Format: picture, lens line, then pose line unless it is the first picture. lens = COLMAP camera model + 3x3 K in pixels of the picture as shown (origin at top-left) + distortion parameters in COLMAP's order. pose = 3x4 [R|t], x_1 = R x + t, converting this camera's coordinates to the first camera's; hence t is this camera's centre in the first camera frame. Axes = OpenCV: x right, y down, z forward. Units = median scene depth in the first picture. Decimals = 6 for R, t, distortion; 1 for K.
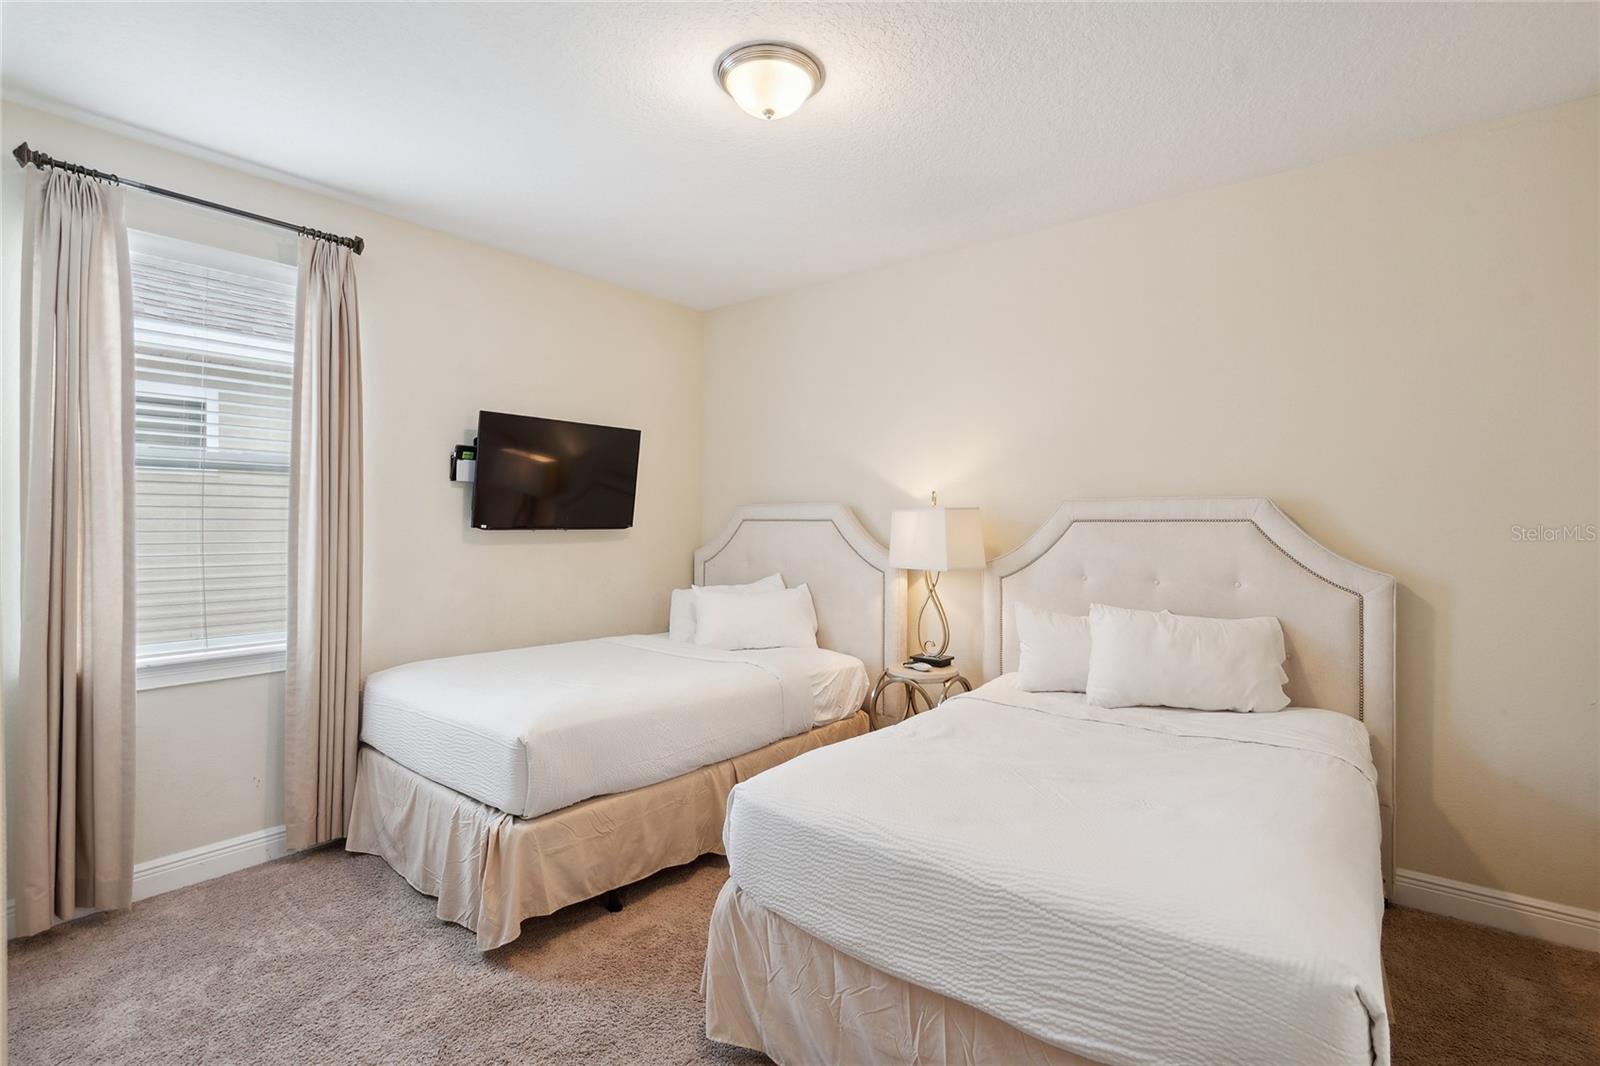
lens RADIAL K [[755.3, 0, 801.1], [0, 755.3, 514.7], [0, 0, 1]] dist [-0.000214, -0.000070]
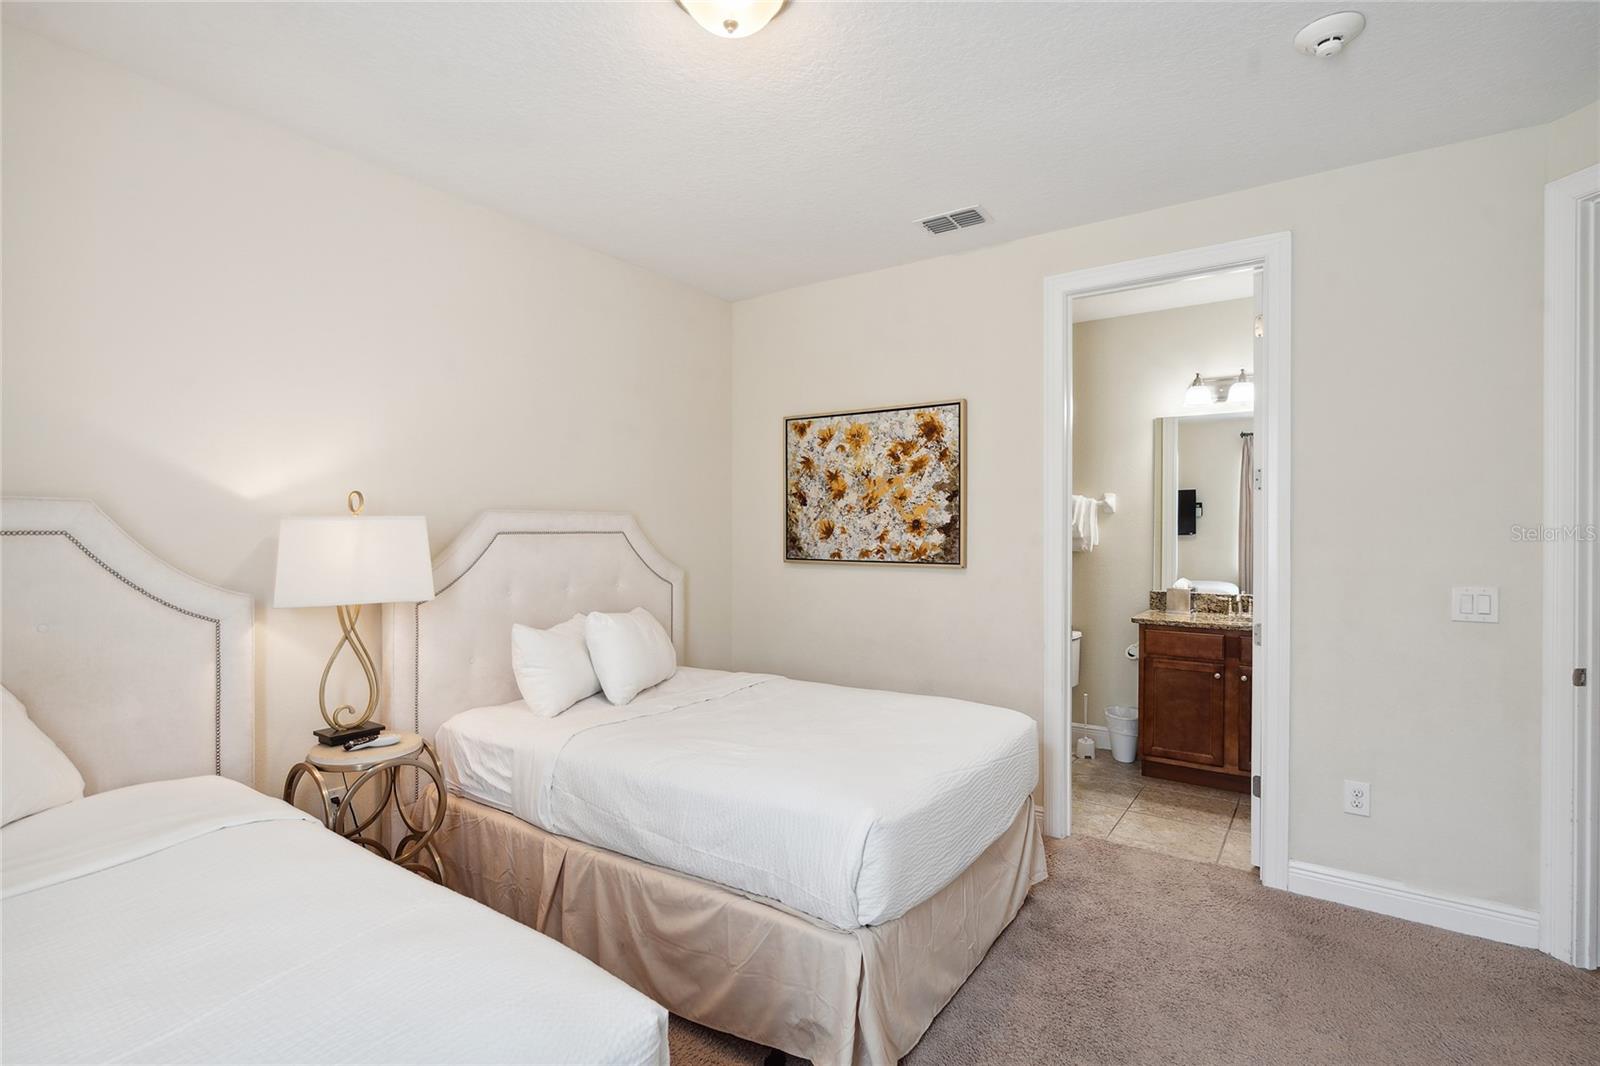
lens RADIAL K [[732.7, 0, 800.0], [0, 732.7, 533.0], [0, 0, 1]] dist [-0.000170, -0.000029]
pose [[-0.047893, 0.001697, 0.998851, -0.603953], [-0.004252, 0.999989, -0.001903, 0.008402], [-0.998843, -0.004338, -0.047886, 0.716540]]
